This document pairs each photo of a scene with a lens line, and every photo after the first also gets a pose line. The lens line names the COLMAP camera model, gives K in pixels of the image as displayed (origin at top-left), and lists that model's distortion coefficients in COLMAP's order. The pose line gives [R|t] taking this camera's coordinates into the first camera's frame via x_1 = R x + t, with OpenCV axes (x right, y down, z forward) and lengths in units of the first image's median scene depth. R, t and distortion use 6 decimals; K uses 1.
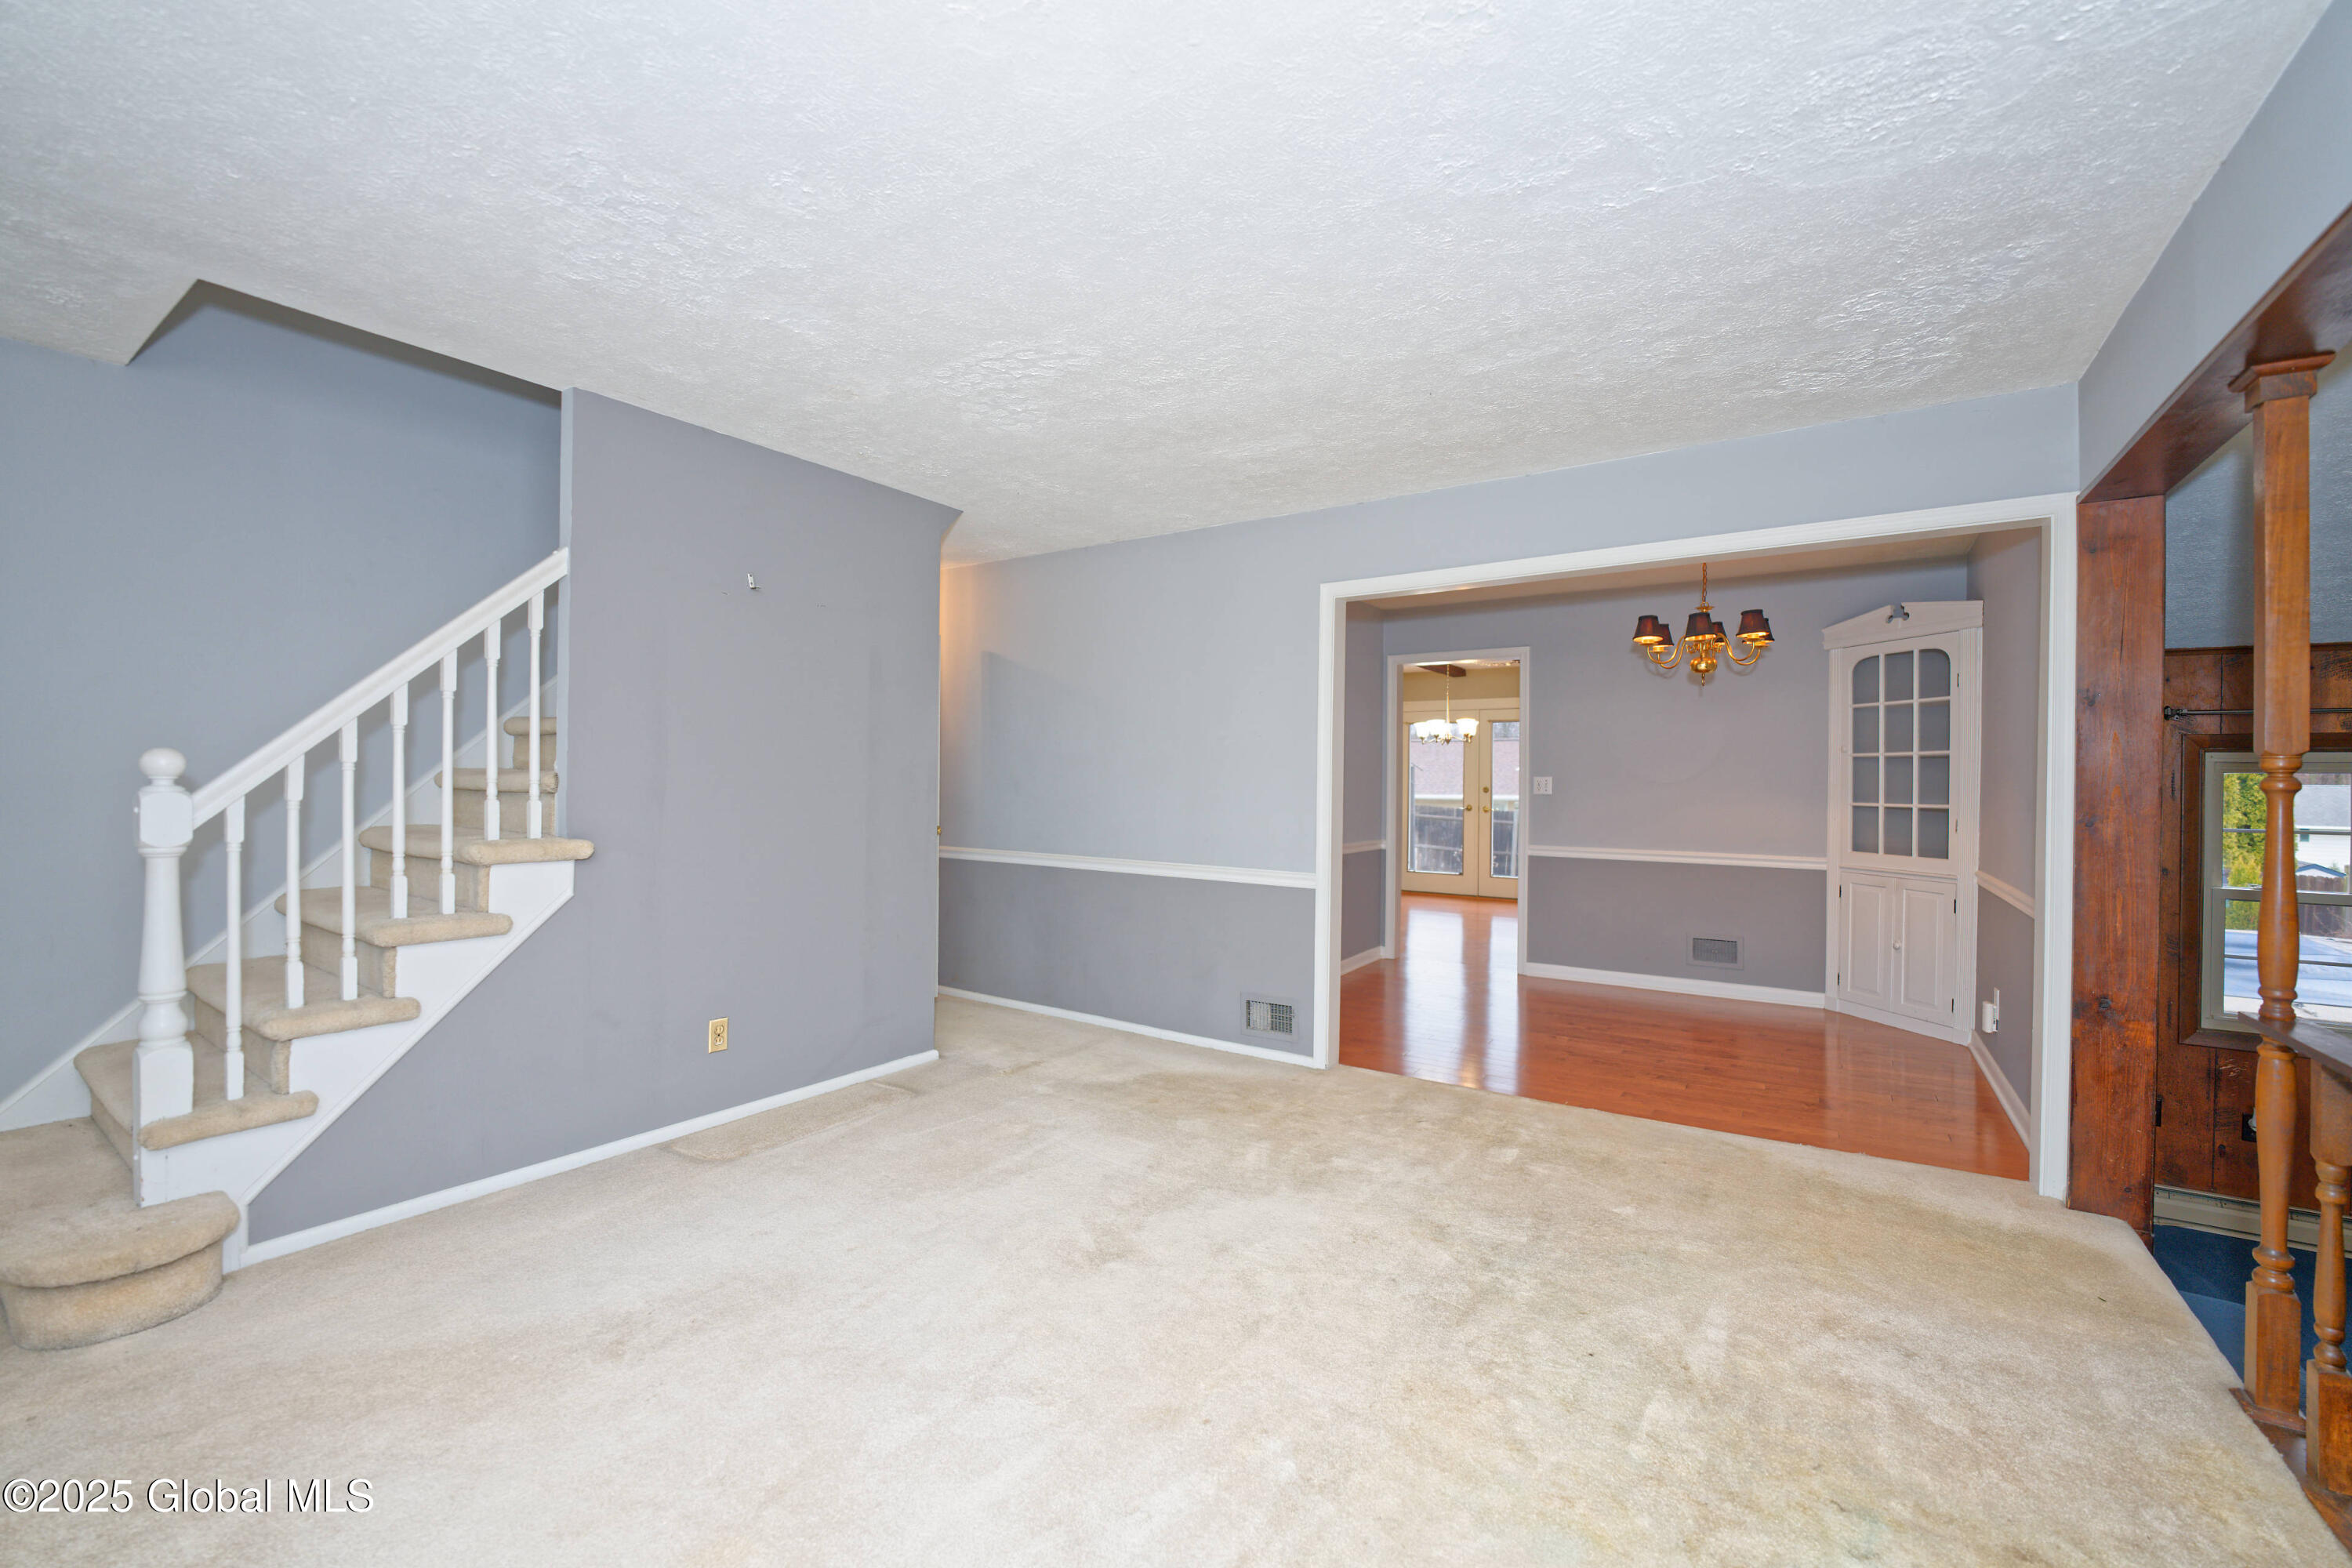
lens RADIAL K [[956.6, 0, 1174.8], [0, 956.6, 781.8], [0, 0, 1]] dist [-0.024857, 0.000173]
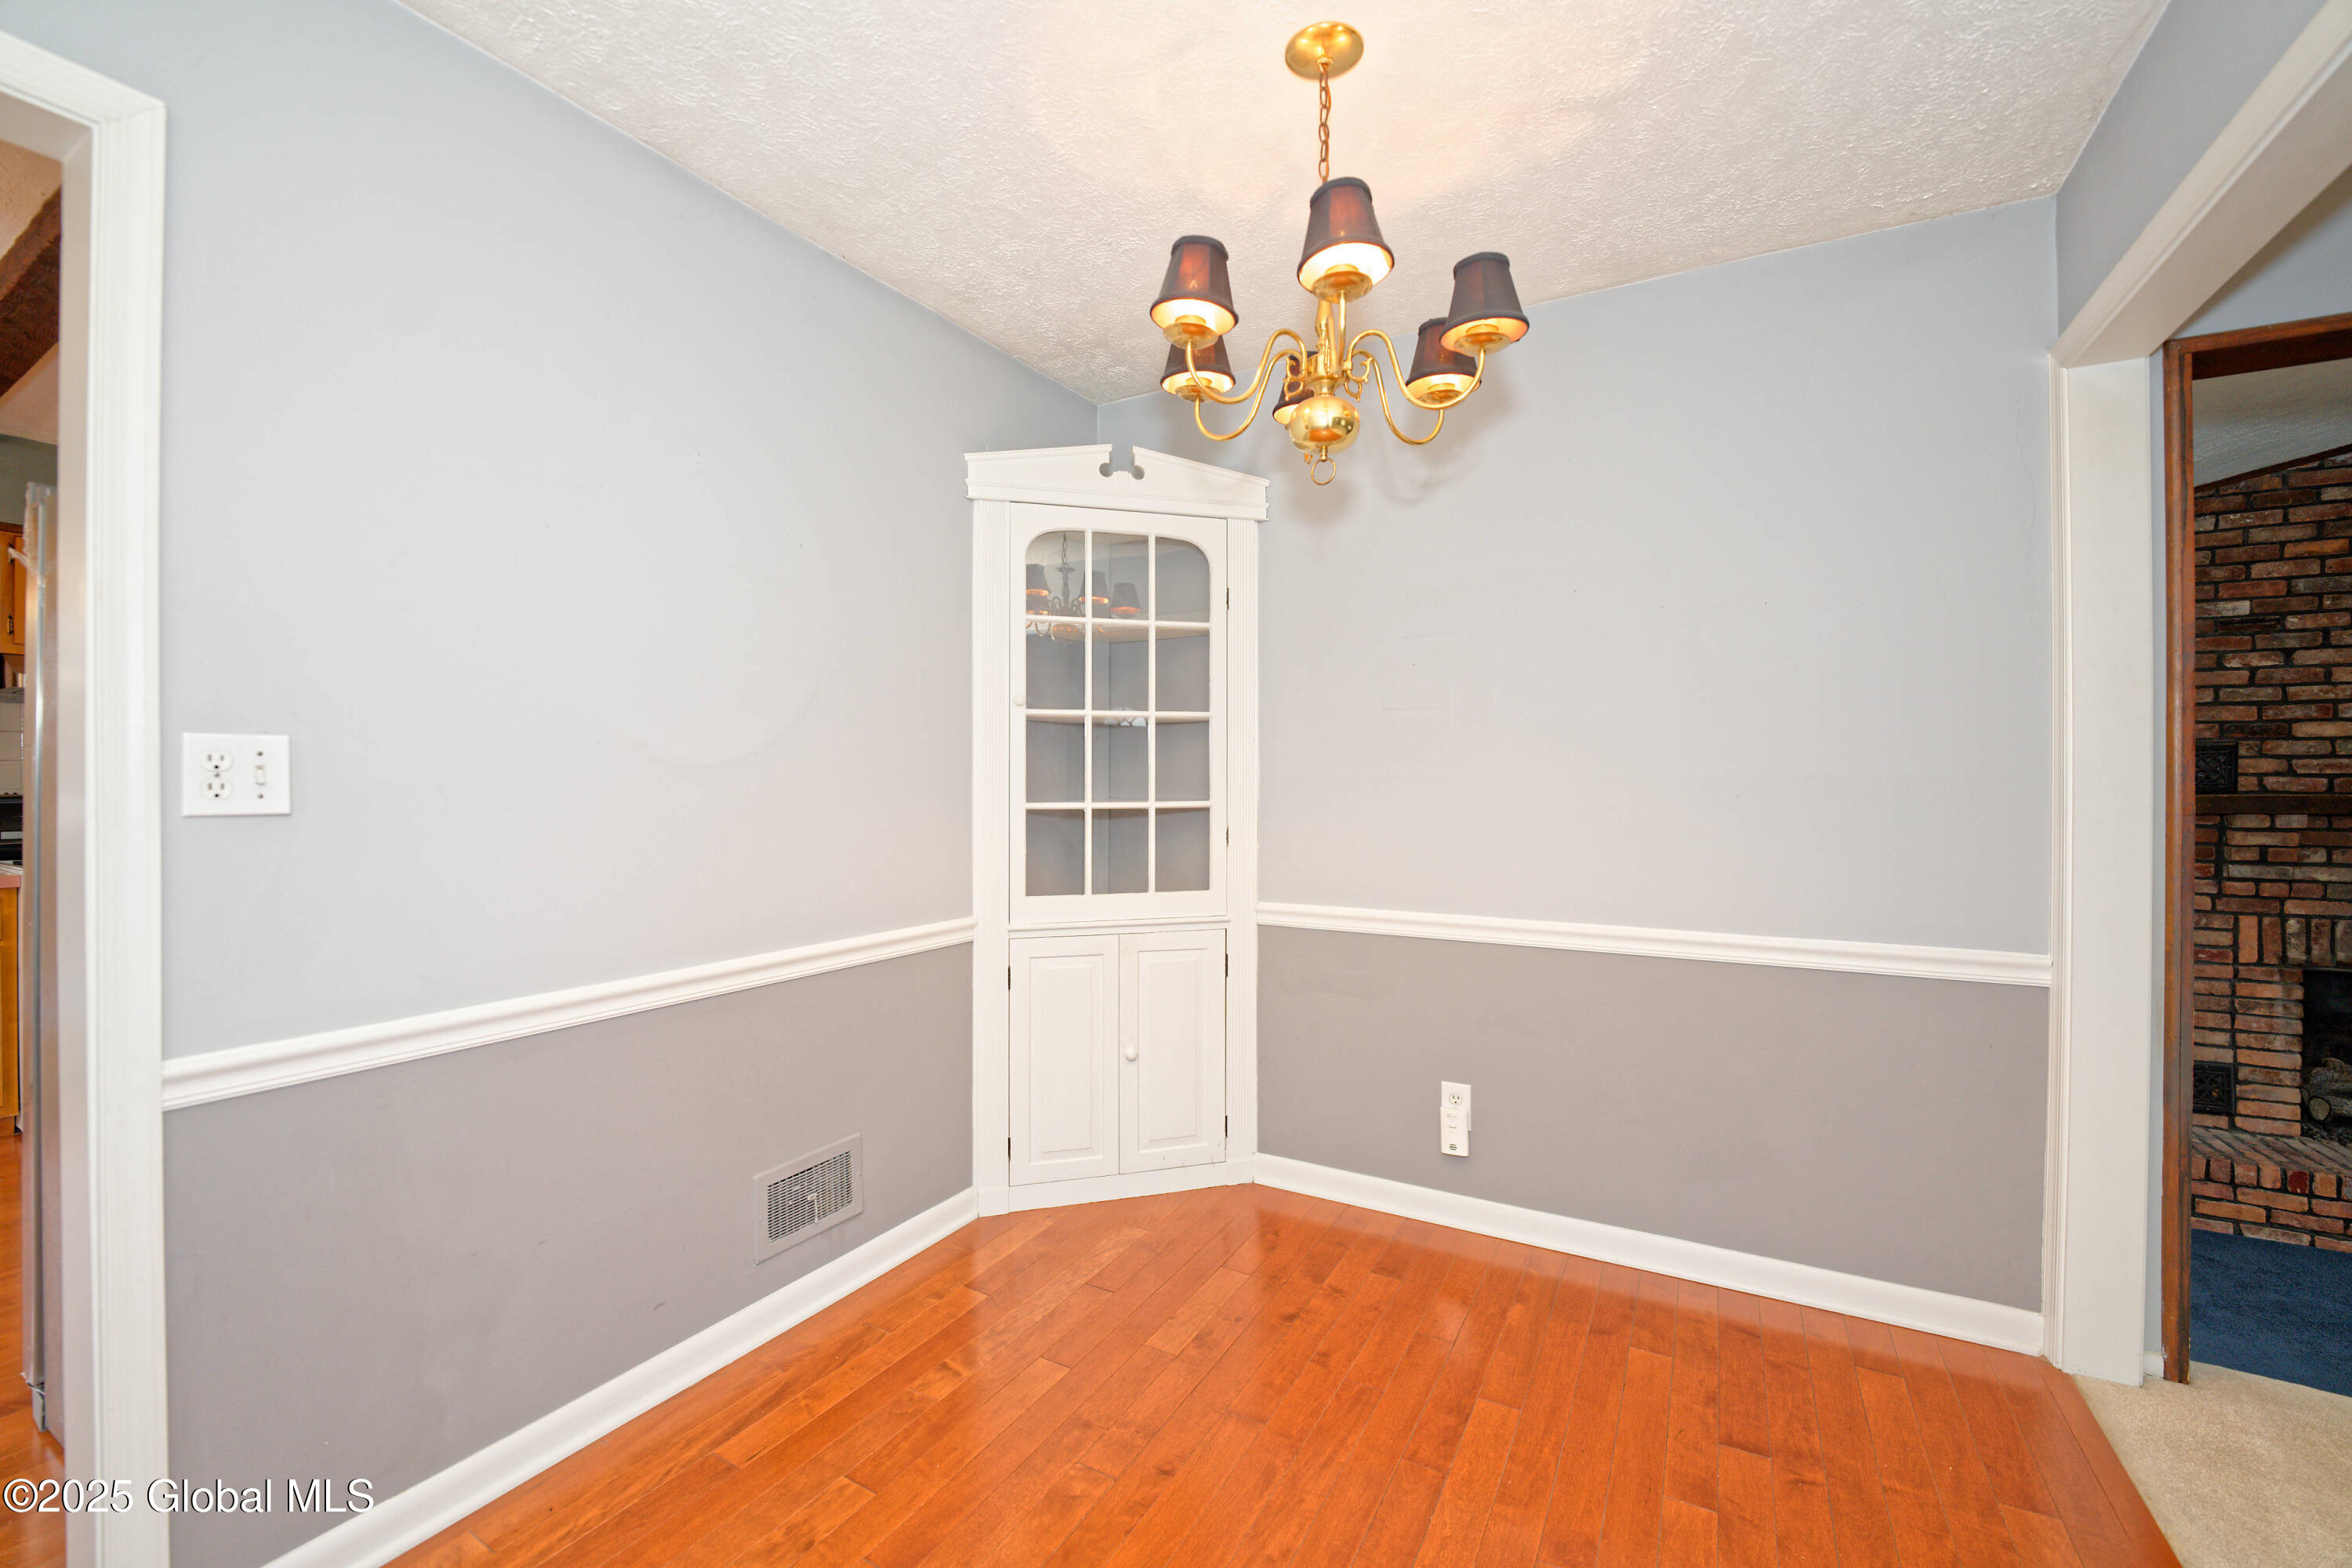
lens RADIAL K [[940.7, 0, 1171.4], [0, 940.7, 785.5], [0, 0, 1]] dist [-0.017563, 0.000346]
pose [[-0.081038, -0.011650, 0.996643, 0.208209], [0.003362, 0.999923, 0.011962, 0.006871], [-0.996705, 0.004320, -0.080993, 1.038996]]
